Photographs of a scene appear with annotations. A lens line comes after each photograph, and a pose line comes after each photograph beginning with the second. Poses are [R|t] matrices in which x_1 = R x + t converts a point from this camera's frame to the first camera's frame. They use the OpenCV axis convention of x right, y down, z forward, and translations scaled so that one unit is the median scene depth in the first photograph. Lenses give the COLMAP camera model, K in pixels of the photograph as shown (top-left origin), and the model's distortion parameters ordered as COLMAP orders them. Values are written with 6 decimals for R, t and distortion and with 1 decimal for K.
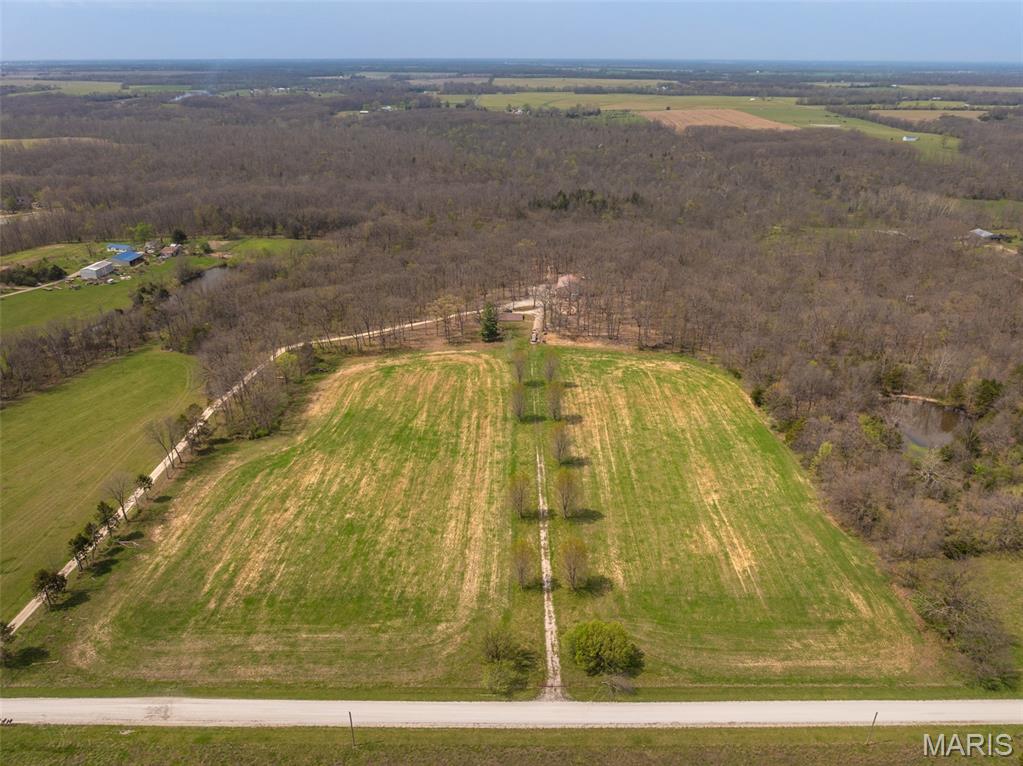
lens RADIAL K [[719.3, 0, 510.8], [0, 719.3, 377.0], [0, 0, 1]] dist [-0.029787, 0.014793]
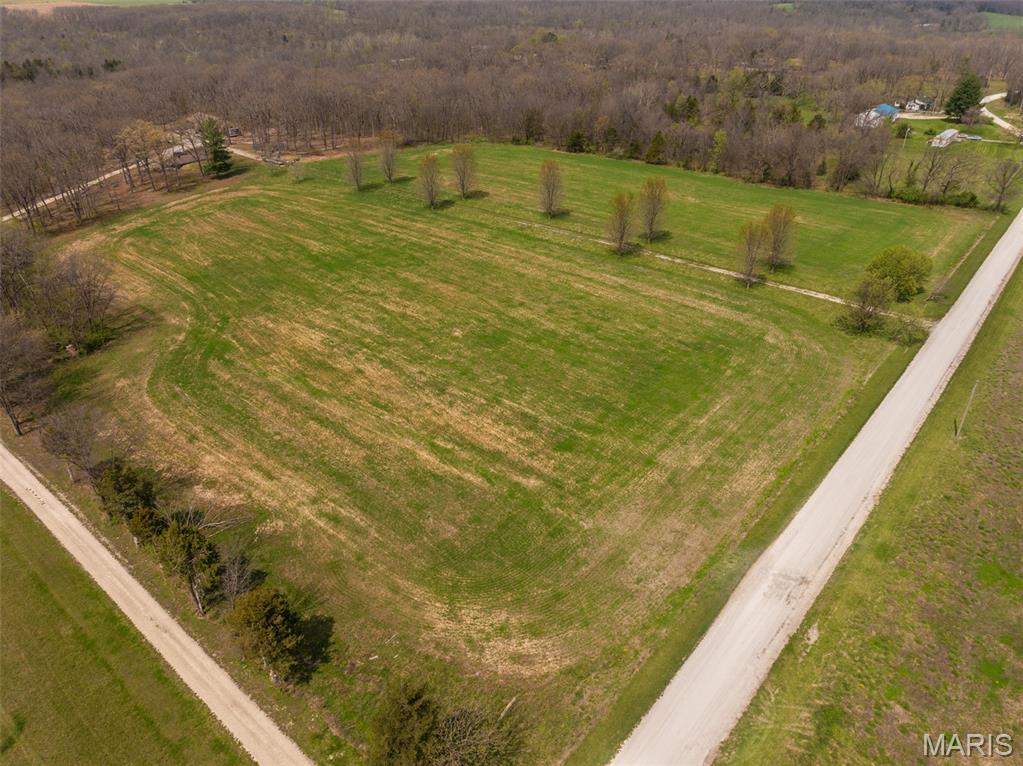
lens RADIAL K [[719.3, 0, 517.0], [0, 719.3, 379.4], [0, 0, 1]] dist [-0.029787, 0.014793]
pose [[0.641227, -0.382849, 0.665022, -0.560782], [0.316389, 0.921460, 0.225410, 0.094184], [-0.699089, 0.065867, 0.711995, 0.465399]]
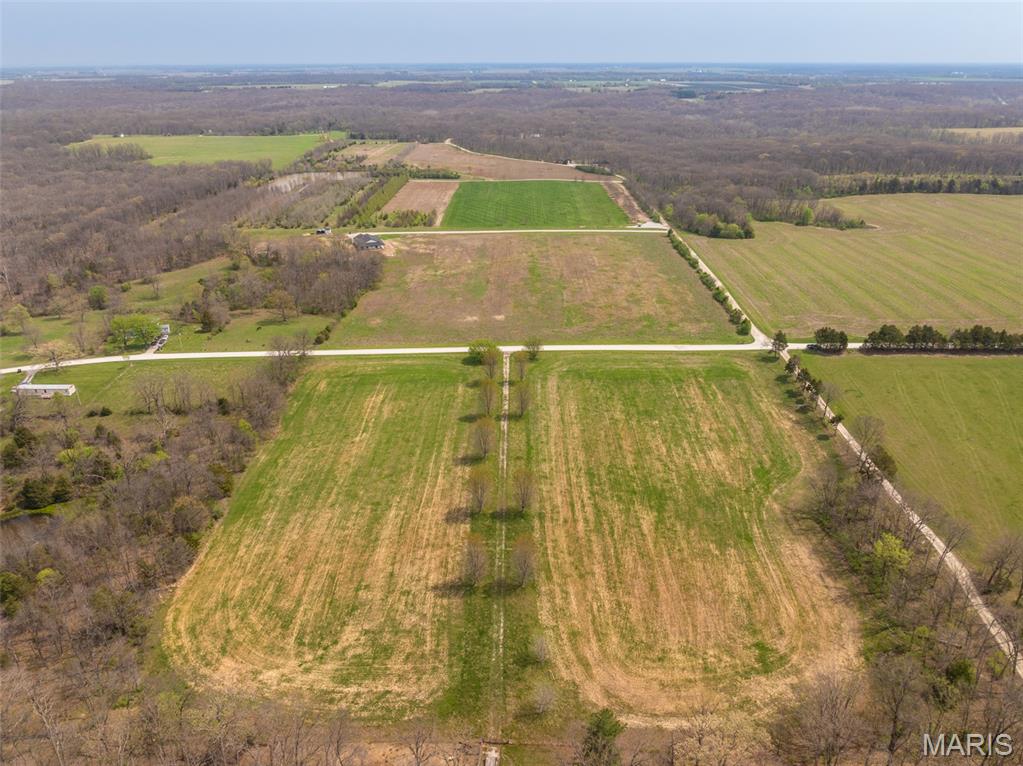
lens RADIAL K [[719.3, 0, 509.4], [0, 719.3, 381.2], [0, 0, 1]] dist [-0.029787, 0.014793]
pose [[-0.999989, 0.000150, 0.004758, 0.027401], [0.003678, 0.659014, 0.752122, -0.736991], [-0.003023, 0.752131, -0.659007, 1.606327]]
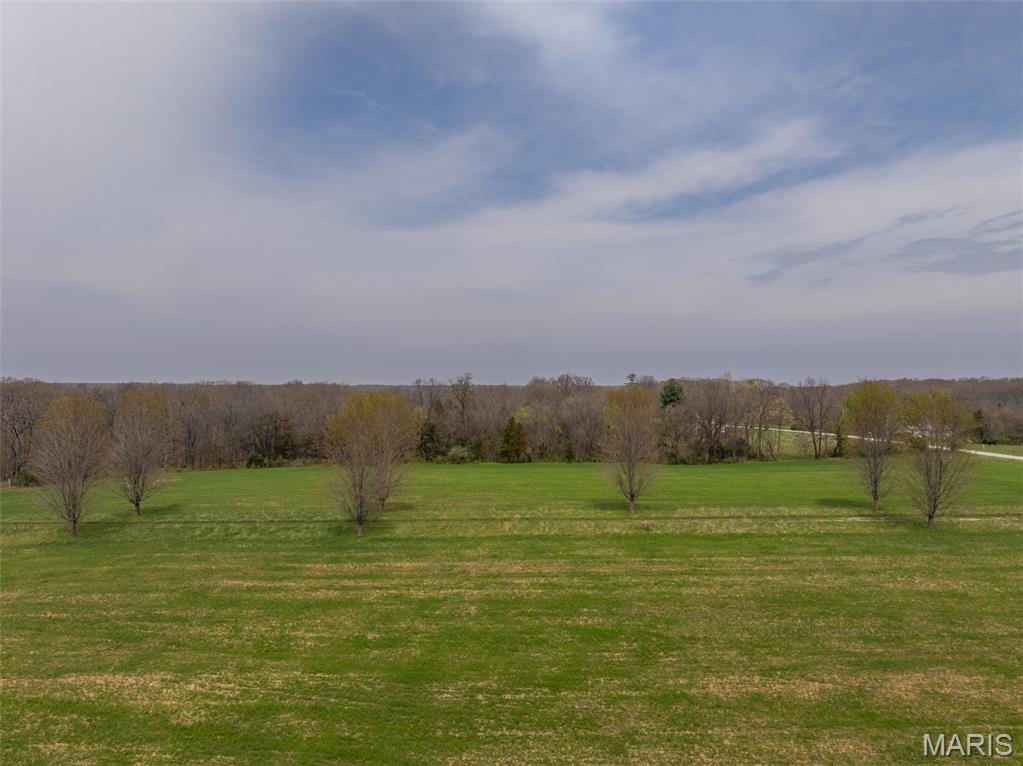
lens RADIAL K [[719.3, 0, 509.4], [0, 719.3, 378.5], [0, 0, 1]] dist [-0.029787, 0.014793]
pose [[0.034310, 0.005384, 0.999397, -0.316690], [0.412937, 0.910559, -0.019082, 0.037691], [-0.910113, 0.413343, 0.029018, 1.020423]]
